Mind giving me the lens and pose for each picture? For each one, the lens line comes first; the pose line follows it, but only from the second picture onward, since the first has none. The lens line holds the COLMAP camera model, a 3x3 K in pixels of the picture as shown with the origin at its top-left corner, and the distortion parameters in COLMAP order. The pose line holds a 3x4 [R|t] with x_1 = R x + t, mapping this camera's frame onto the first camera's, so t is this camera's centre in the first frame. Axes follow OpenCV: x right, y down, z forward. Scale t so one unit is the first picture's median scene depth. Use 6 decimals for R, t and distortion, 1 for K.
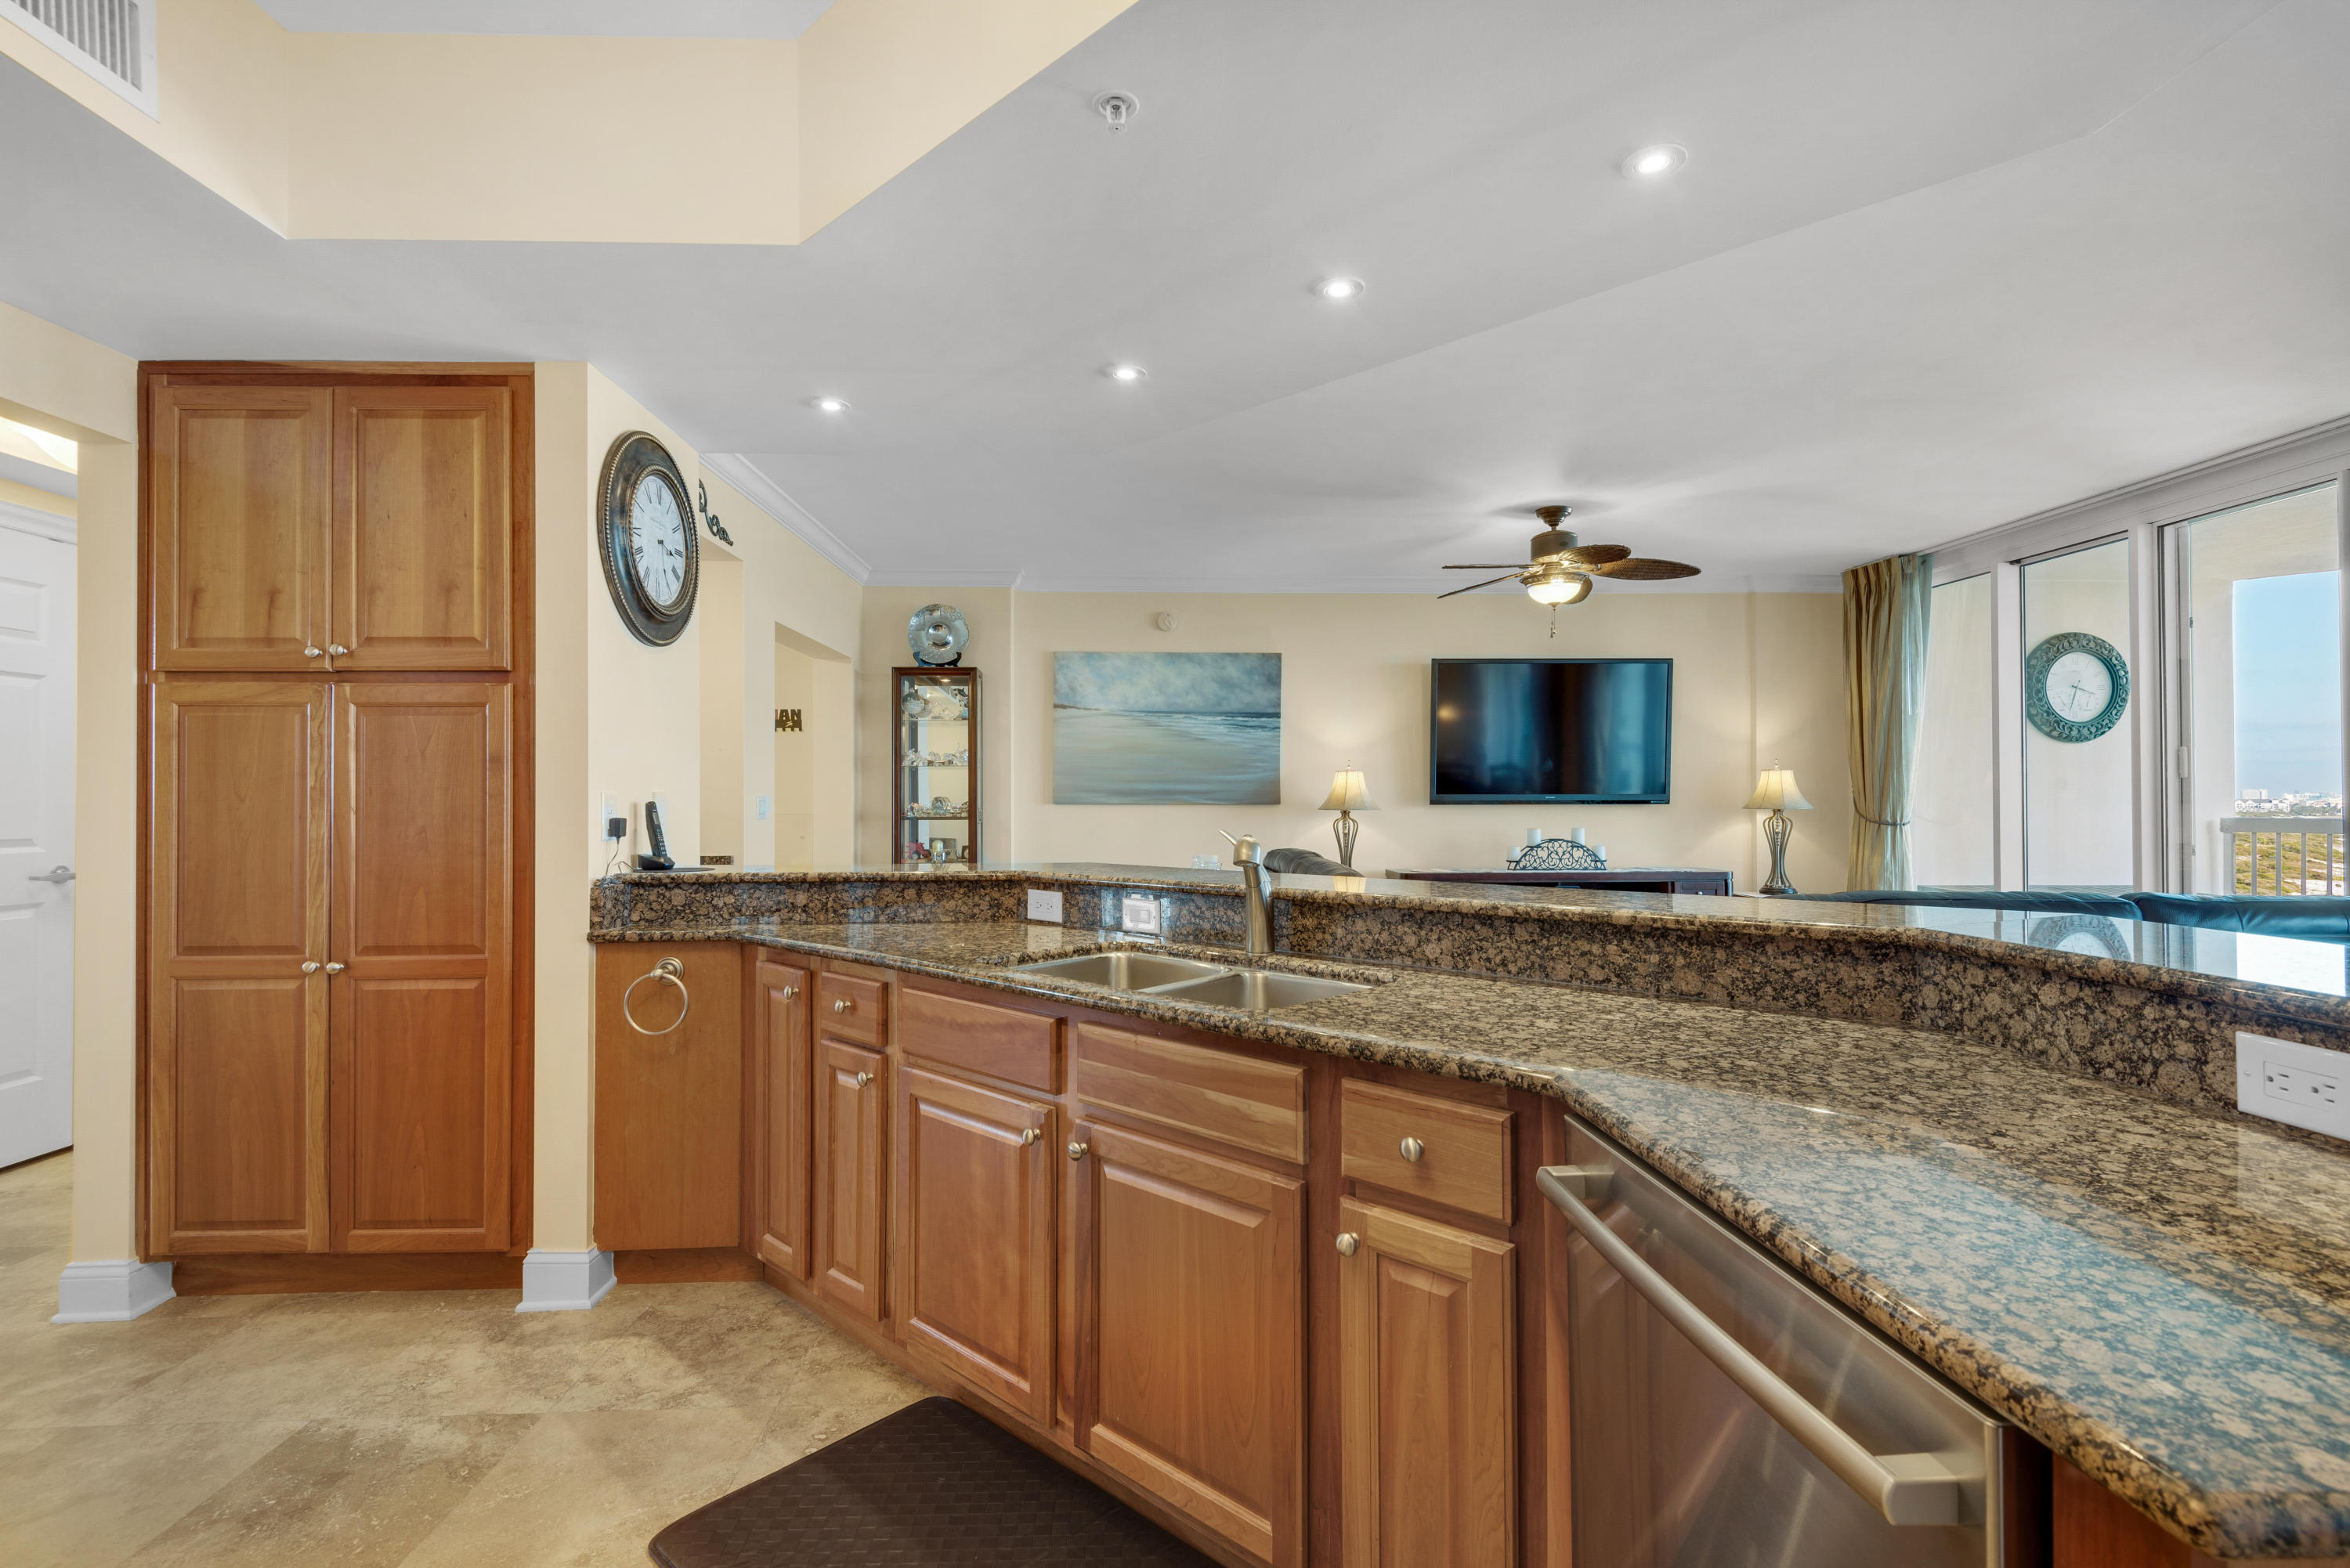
lens RADIAL K [[1050.0, 0, 1172.1], [0, 1050.0, 793.9], [0, 0, 1]] dist [0.009835, -0.000947]
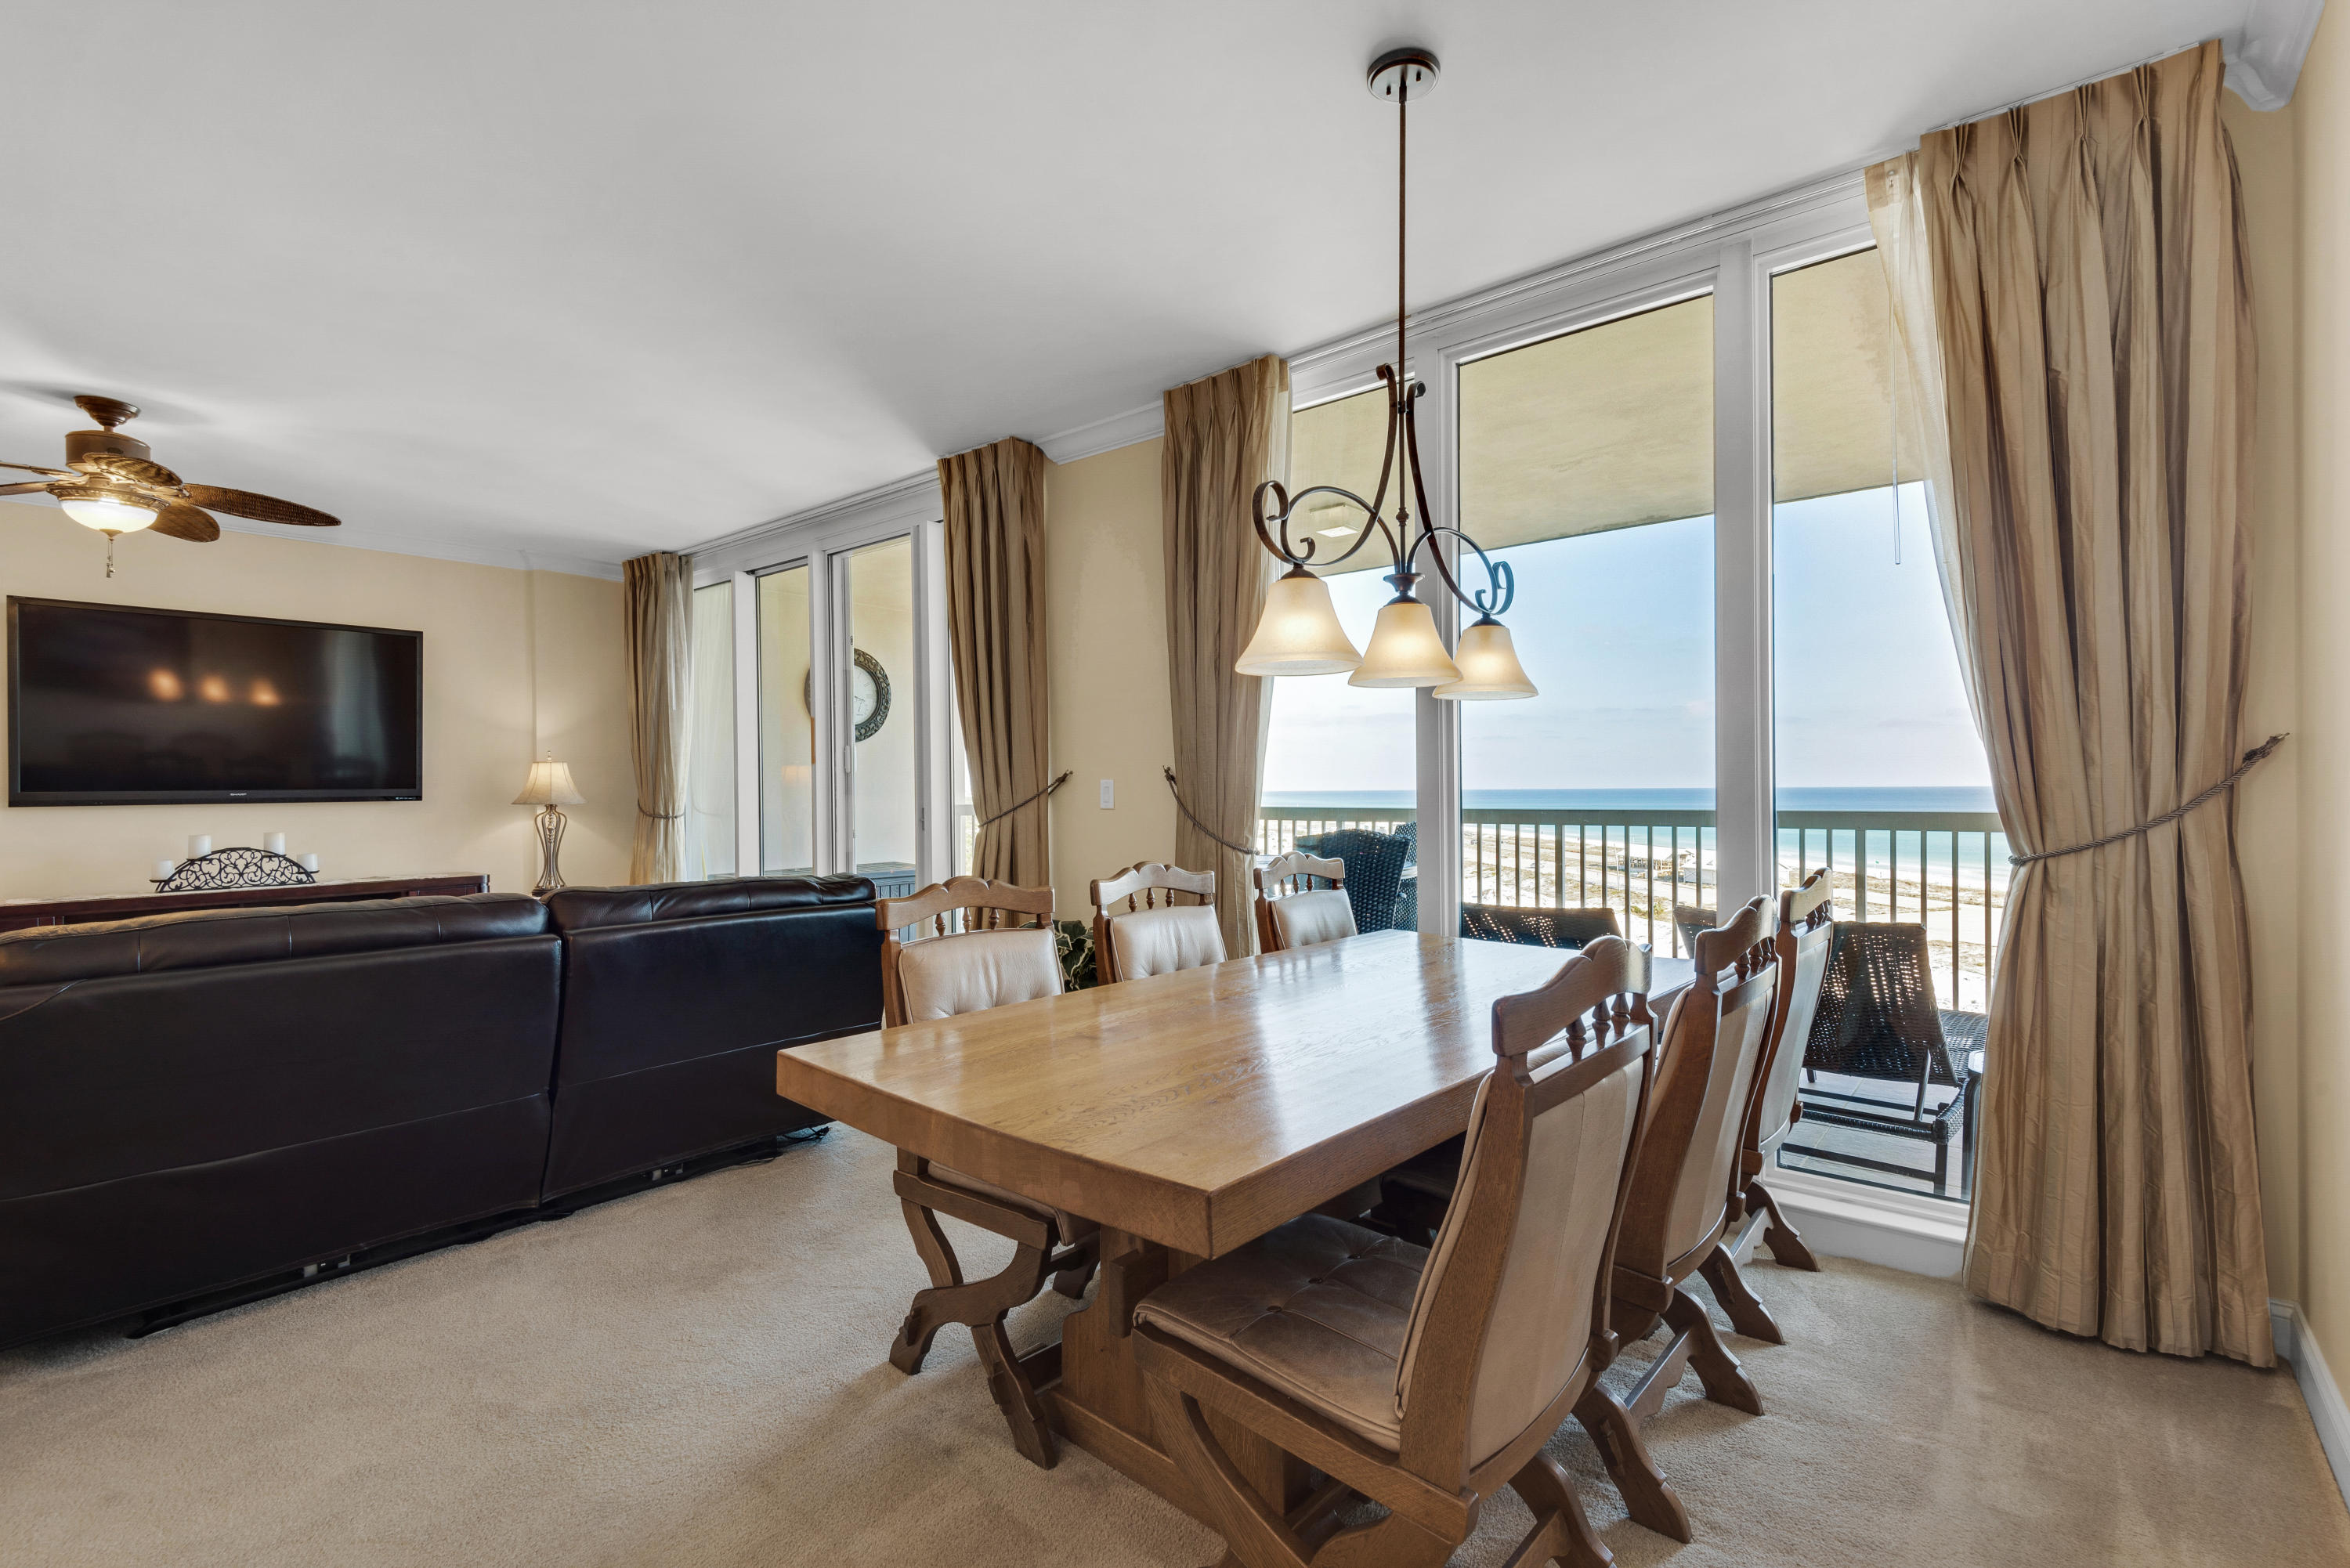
lens RADIAL K [[1069.9, 0, 1175.0], [0, 1069.9, 784.0], [0, 0, 1]] dist [0.002663, -0.000262]
pose [[0.669392, -0.003065, 0.742903, 0.242766], [0.005040, 0.999987, -0.000415, -0.000354], [-0.742893, 0.004021, 0.669399, -0.044593]]
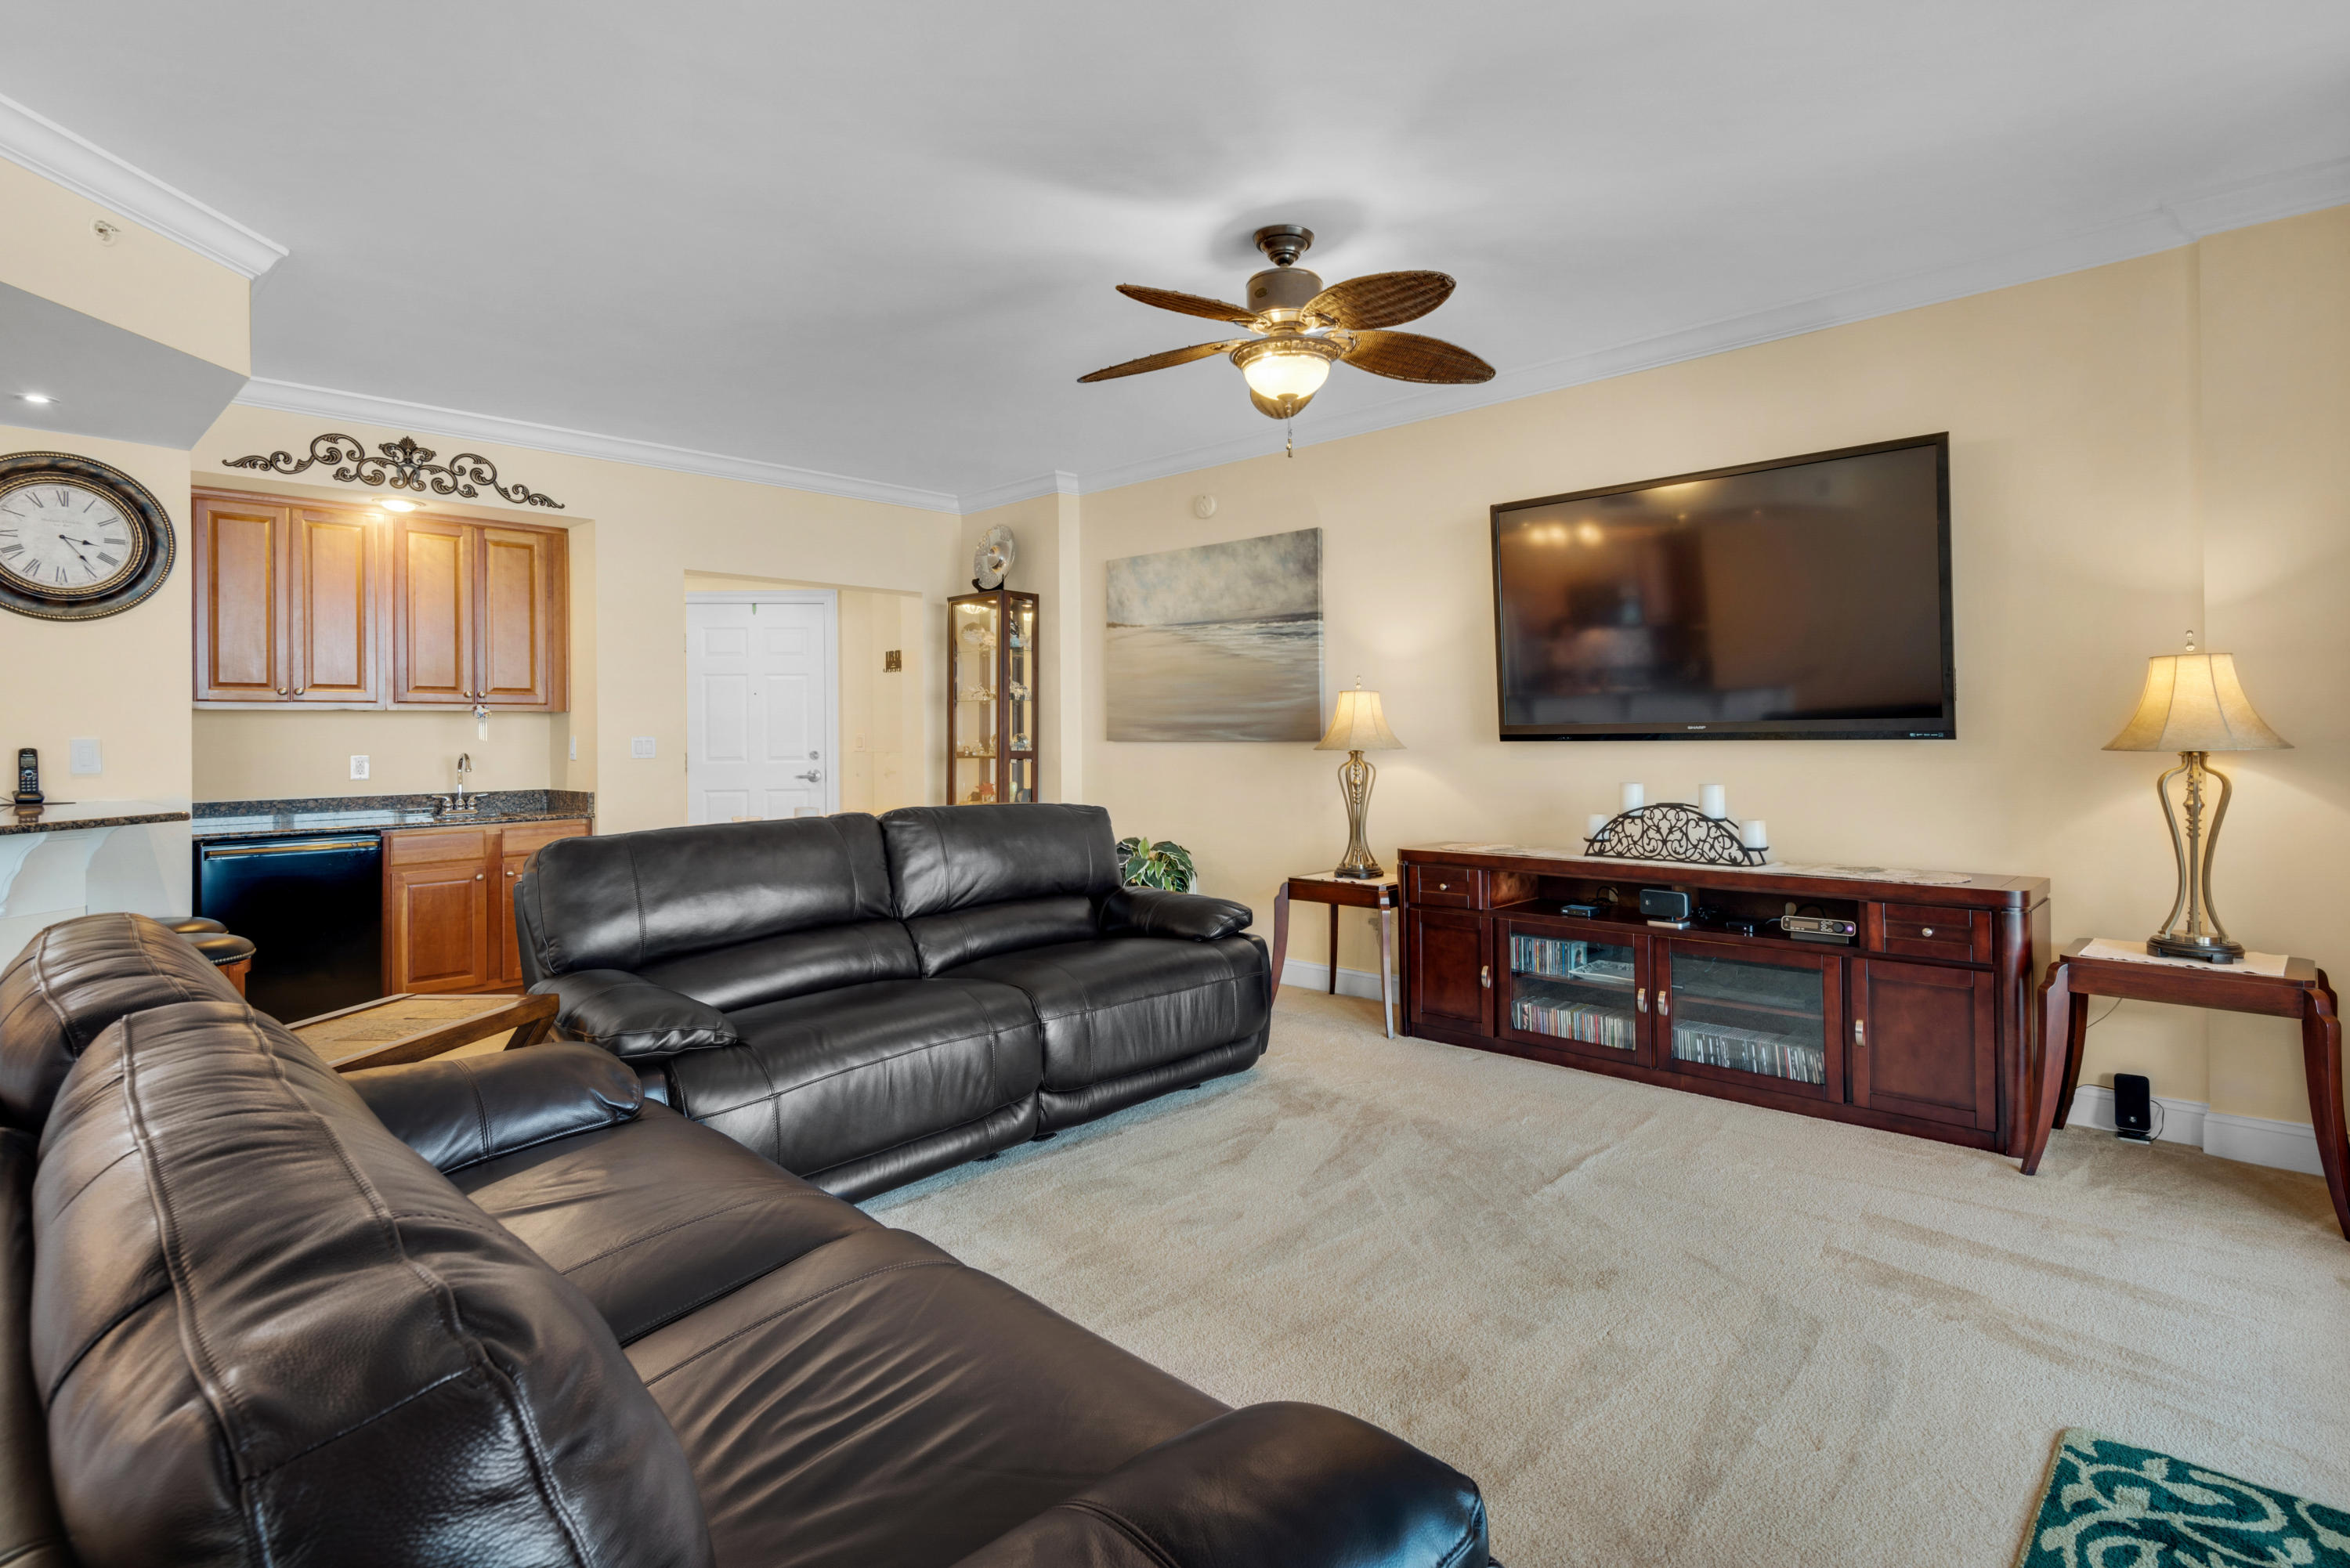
lens RADIAL K [[1136.6, 0, 1227.1], [0, 1136.6, 740.2], [0, 0, 1]] dist [0.042349, -0.024748]
pose [[0.722932, -0.001685, -0.690917, 0.615244], [0.013094, 0.999851, 0.011263, 0.000292], [0.690795, -0.017189, 0.722846, 0.414354]]
